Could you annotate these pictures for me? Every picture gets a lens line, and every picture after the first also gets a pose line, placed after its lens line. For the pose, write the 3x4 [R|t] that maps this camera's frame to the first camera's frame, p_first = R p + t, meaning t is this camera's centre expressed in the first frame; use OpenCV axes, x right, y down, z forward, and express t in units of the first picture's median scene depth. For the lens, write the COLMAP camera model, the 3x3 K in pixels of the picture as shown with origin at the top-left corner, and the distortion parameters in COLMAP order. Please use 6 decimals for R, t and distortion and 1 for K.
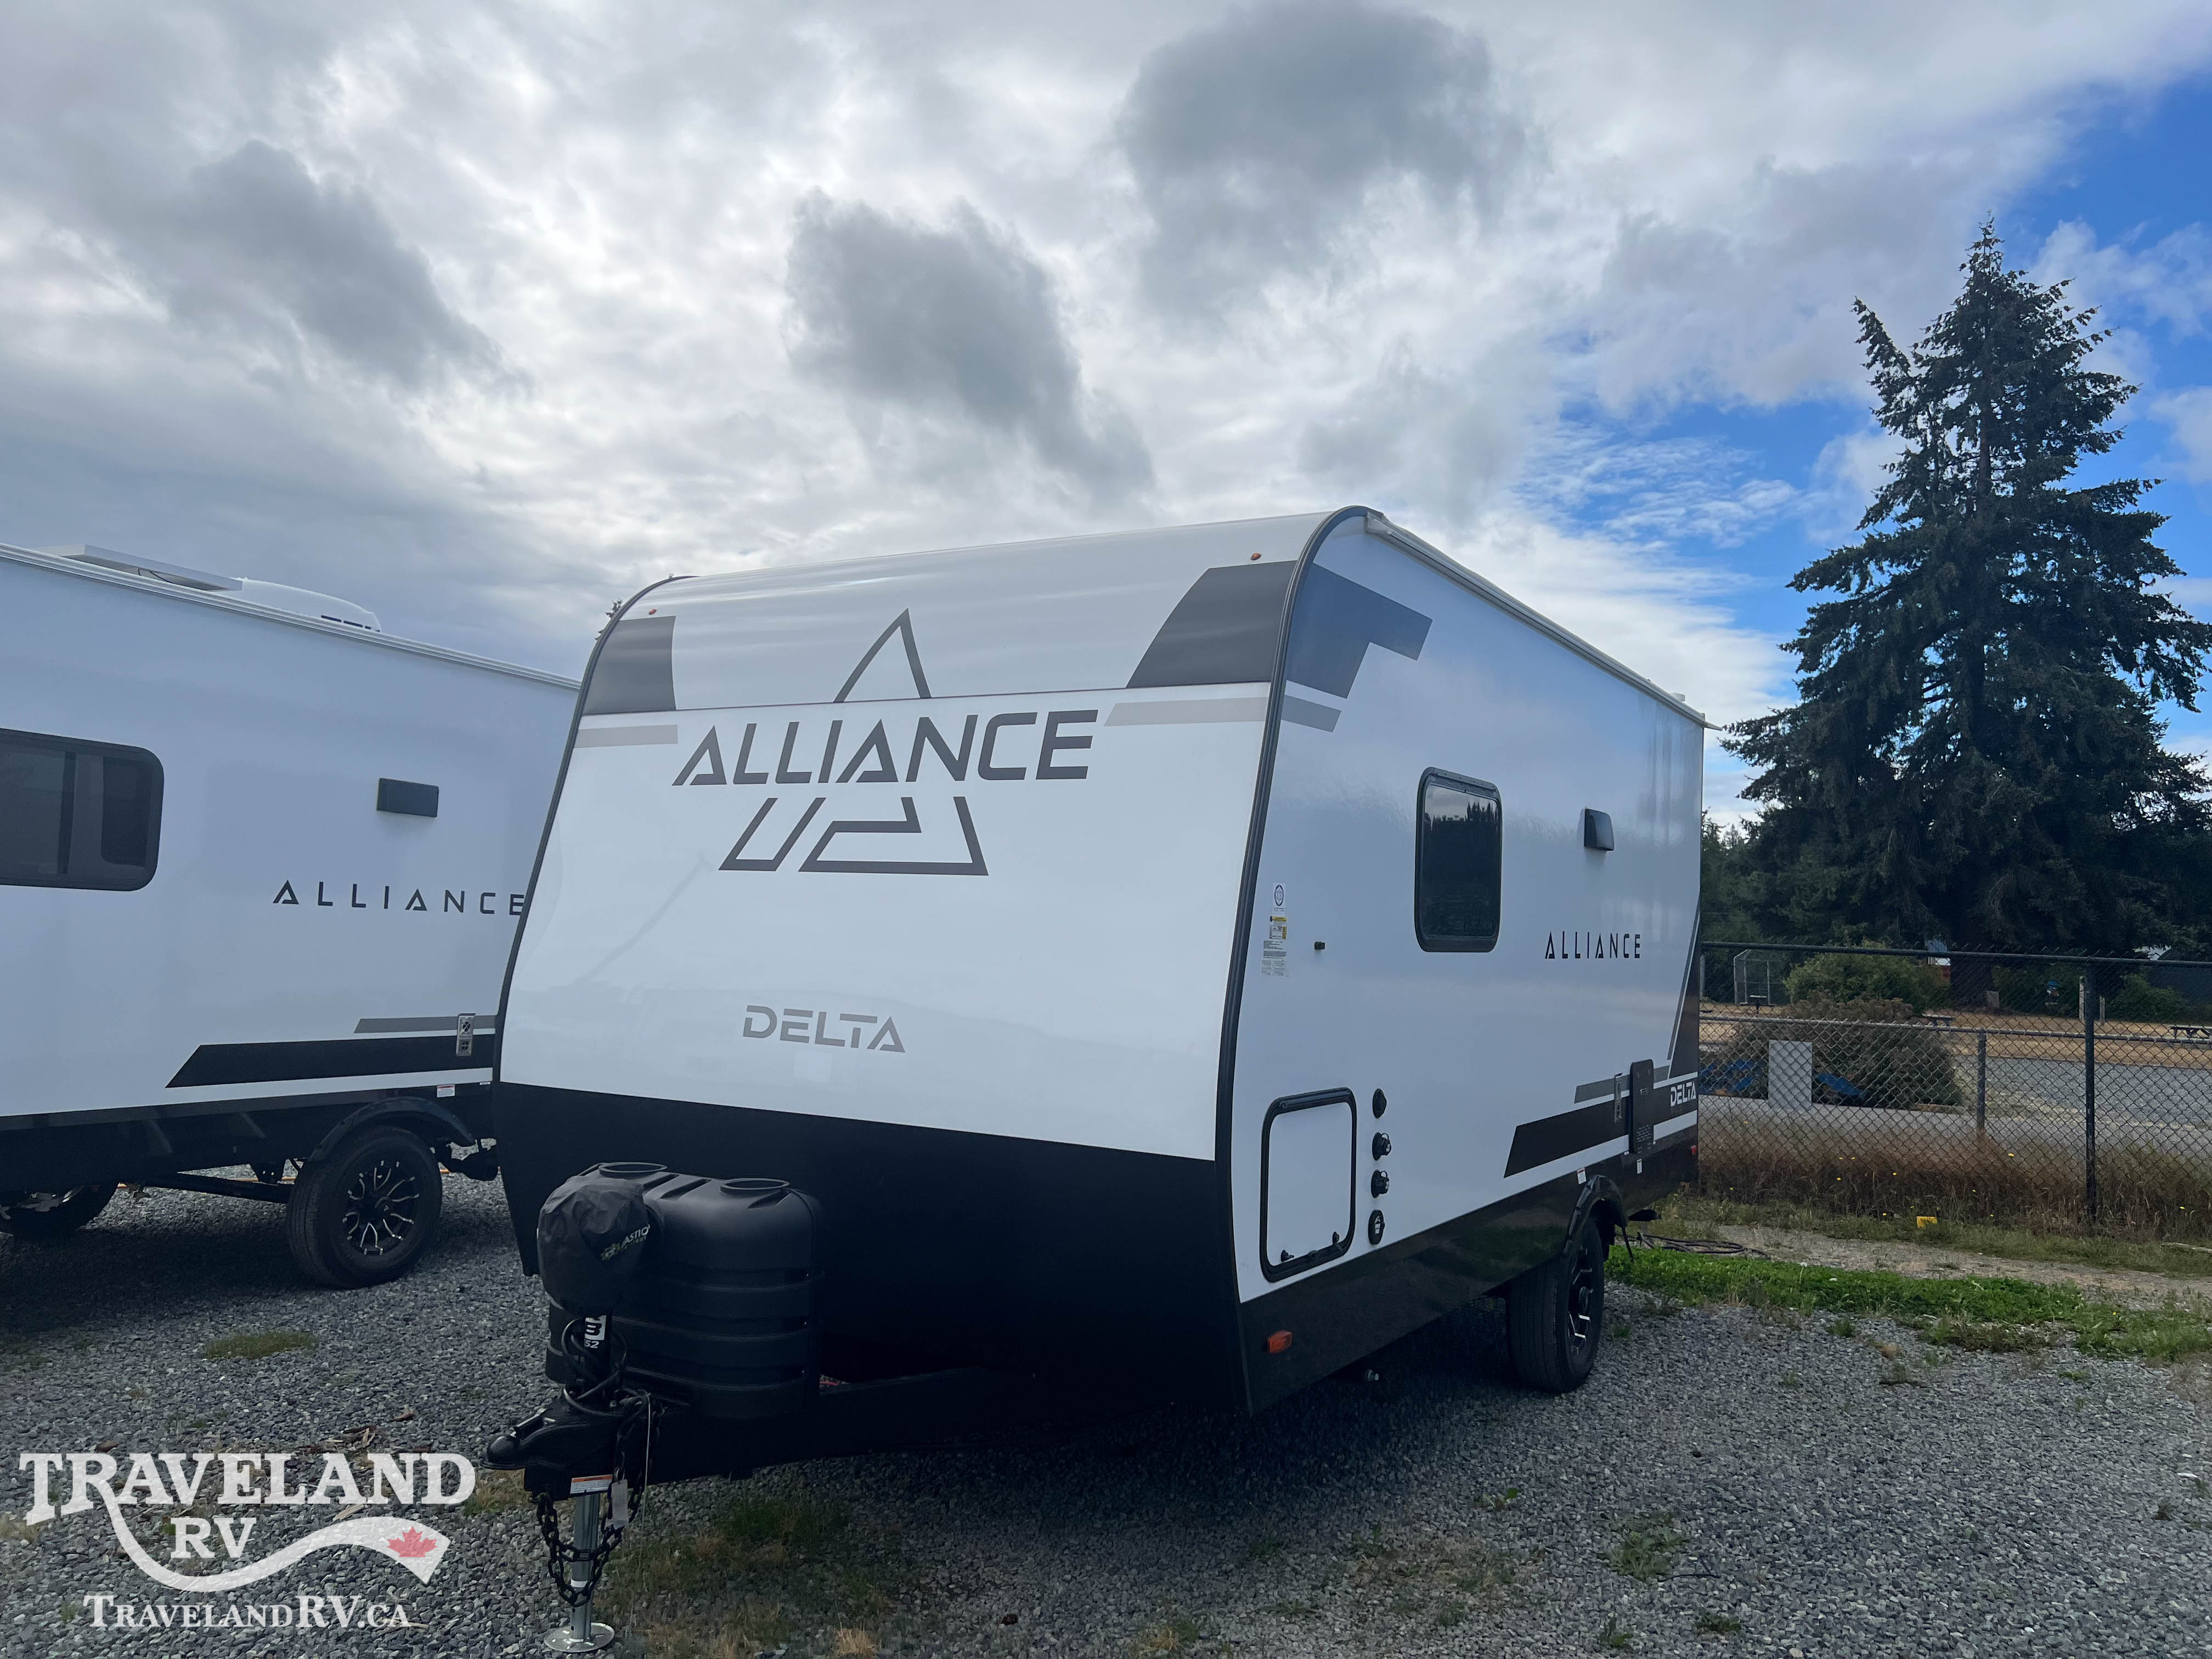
lens RADIAL K [[1646.0, 0, 1106.0], [0, 1646.0, 829.5], [0, 0, 1]] dist [0.070487, -0.007184]
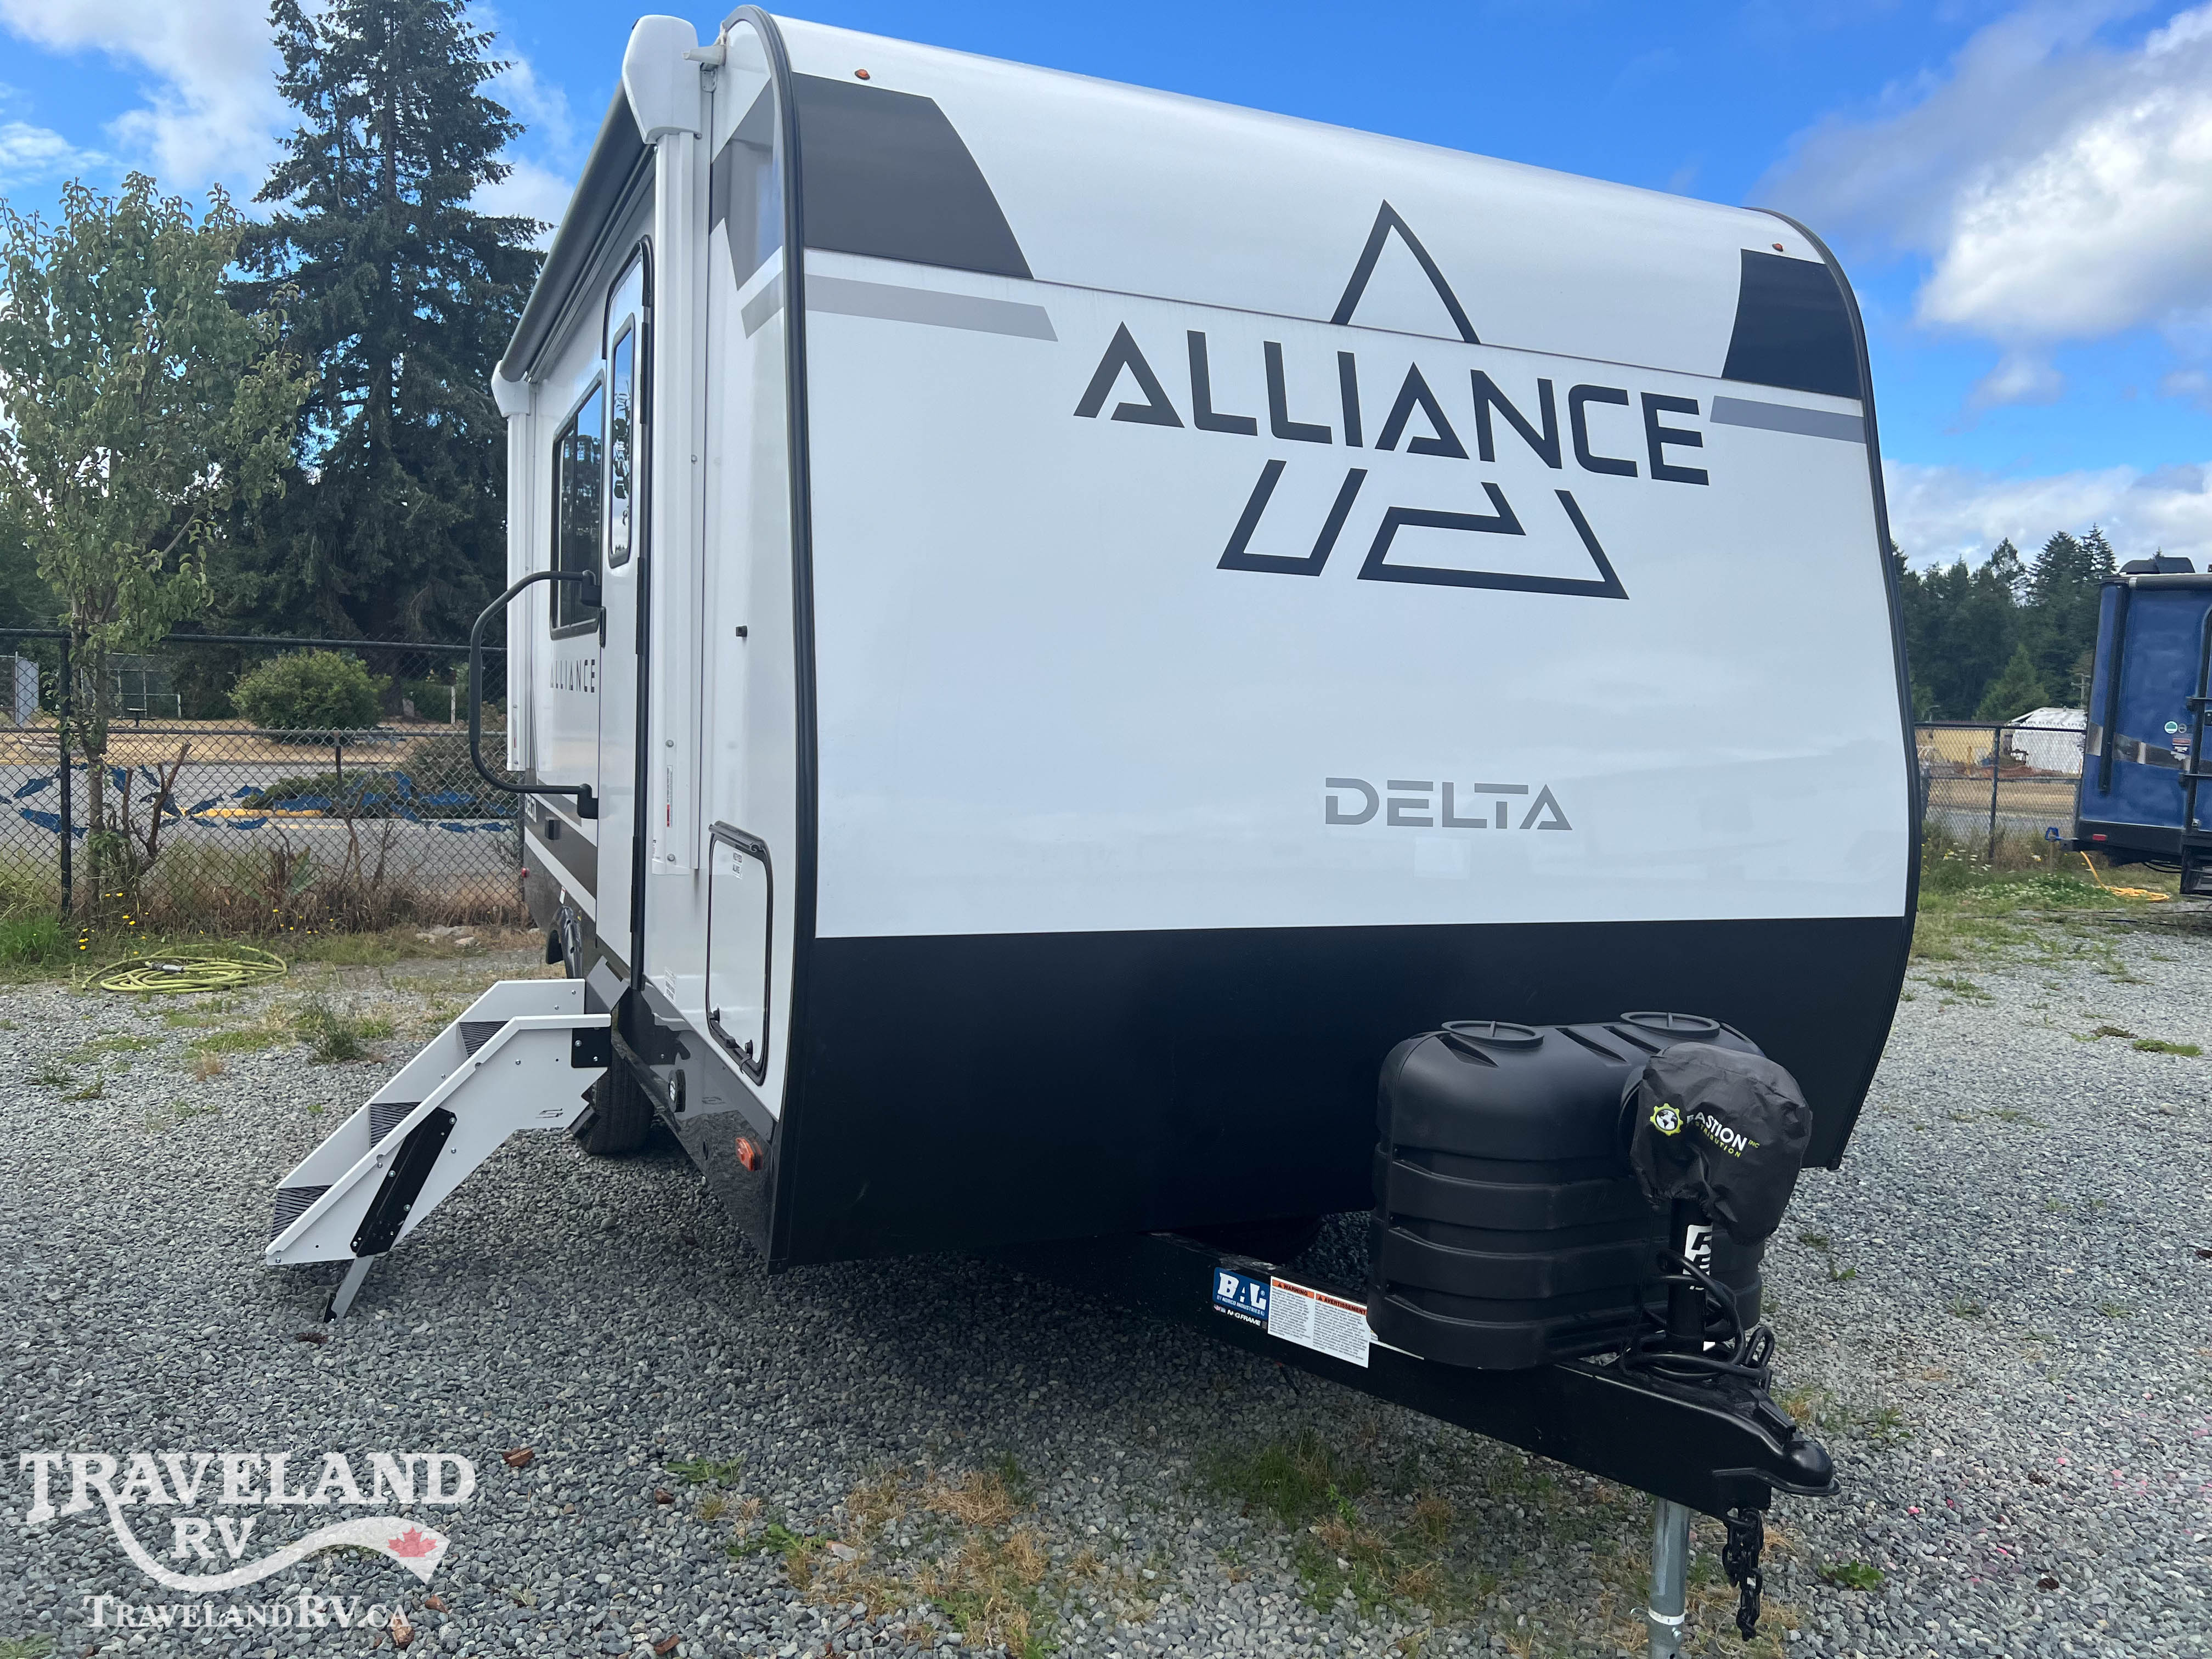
lens RADIAL K [[1656.8, 0, 1106.0], [0, 1656.8, 829.5], [0, 0, 1]] dist [0.069784, -0.086456]
pose [[0.593745, -0.073276, 0.801310, -0.755867], [-0.066189, 0.988022, 0.139394, 0.036818], [-0.801927, -0.135802, 0.581783, 0.633922]]
